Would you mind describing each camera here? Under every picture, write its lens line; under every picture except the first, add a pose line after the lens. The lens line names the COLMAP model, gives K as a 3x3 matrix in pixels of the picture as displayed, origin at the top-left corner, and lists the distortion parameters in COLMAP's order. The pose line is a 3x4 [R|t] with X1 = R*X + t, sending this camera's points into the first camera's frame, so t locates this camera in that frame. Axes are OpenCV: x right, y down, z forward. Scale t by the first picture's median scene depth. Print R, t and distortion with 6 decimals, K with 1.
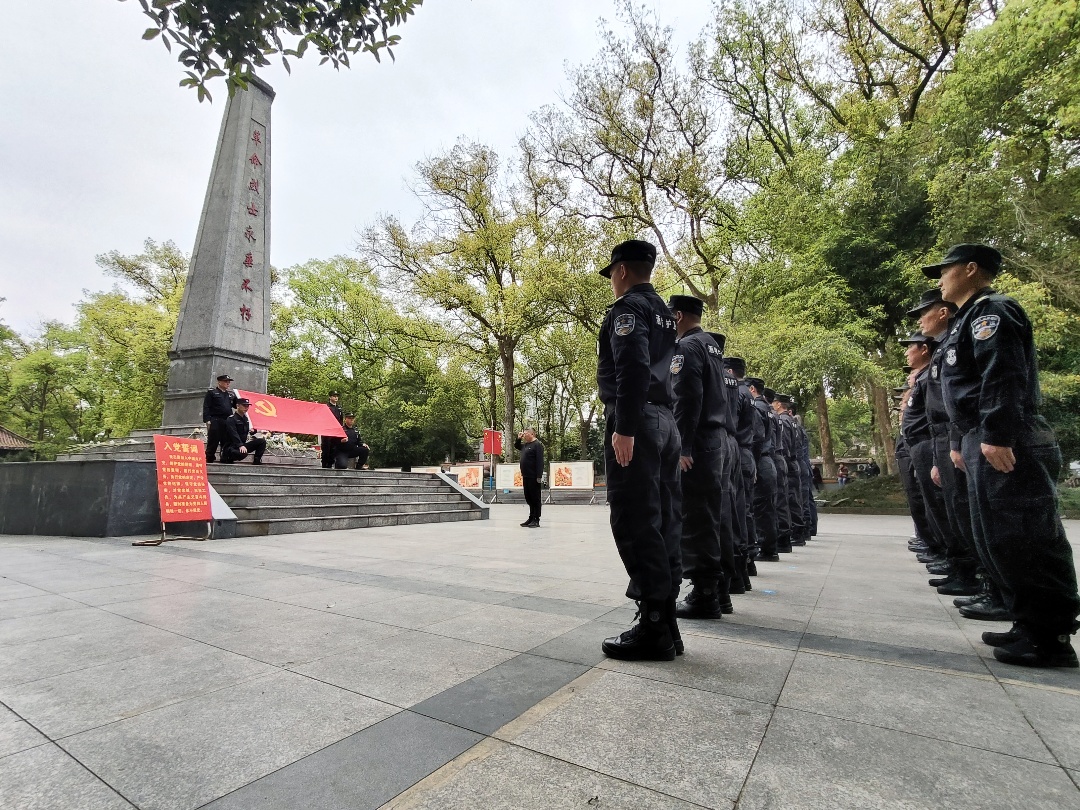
lens RADIAL K [[512.2, 0, 539.1], [0, 512.2, 404.0], [0, 0, 1]] dist [-0.000183, -0.000008]
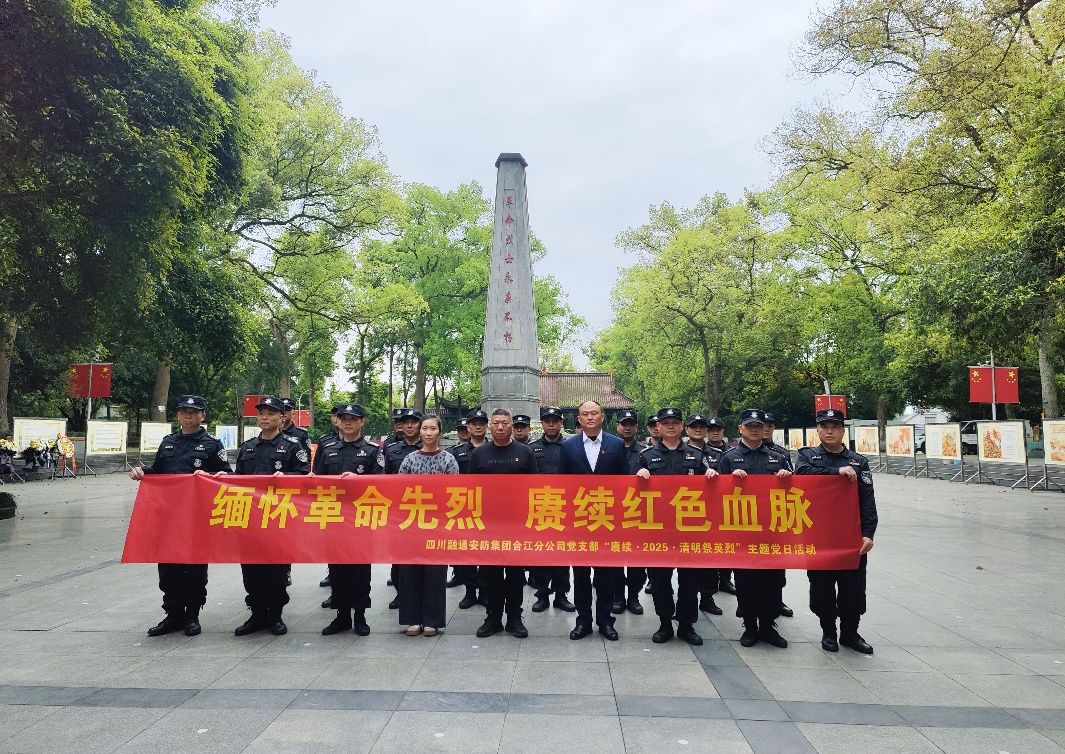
lens RADIAL K [[778.2, 0, 531.2], [0, 778.2, 375.6], [0, 0, 1]] dist [-0.001942, -0.000008]
pose [[0.496308, -0.074847, -0.864914, 1.294226], [0.139568, 0.990197, -0.005601, -0.051017], [0.856854, -0.117935, 0.501889, -0.034242]]
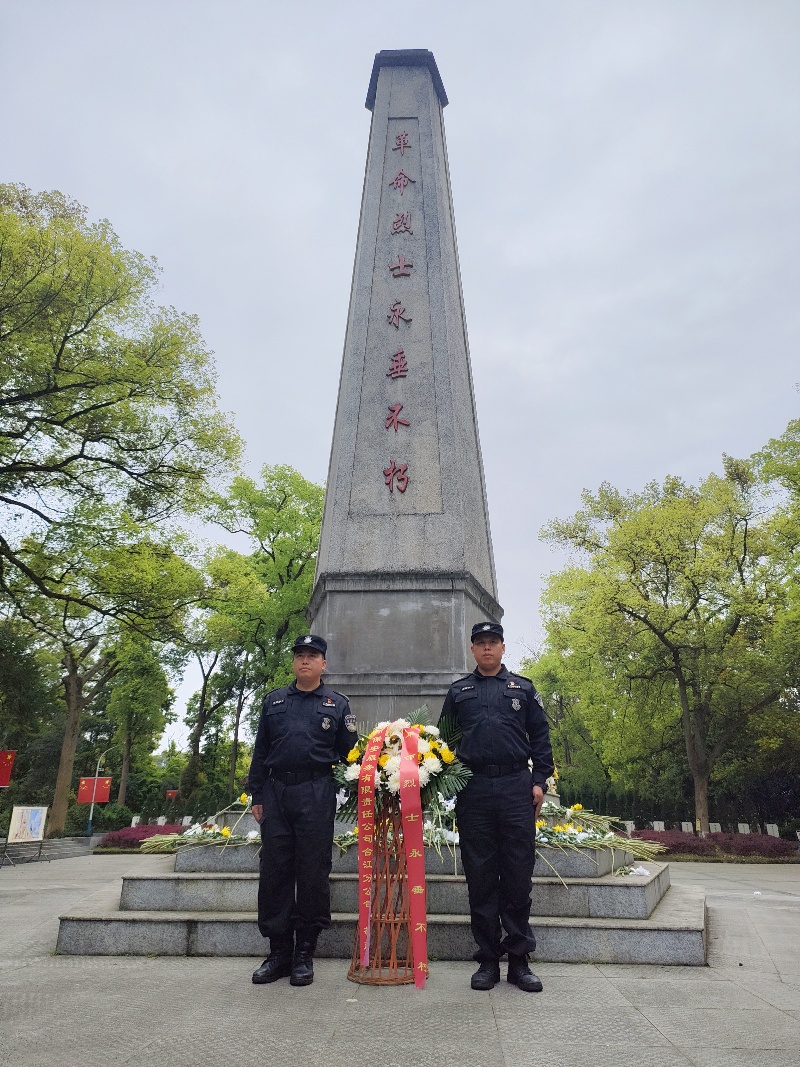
lens RADIAL K [[726.8, 0, 404.4], [0, 726.8, 531.8], [0, 0, 1]] dist [0.034456, 0.000113]
pose [[0.483951, -0.317569, -0.815440, -0.105422], [0.136456, 0.947817, -0.288138, 0.032956], [0.864391, 0.028173, 0.502031, 0.706090]]
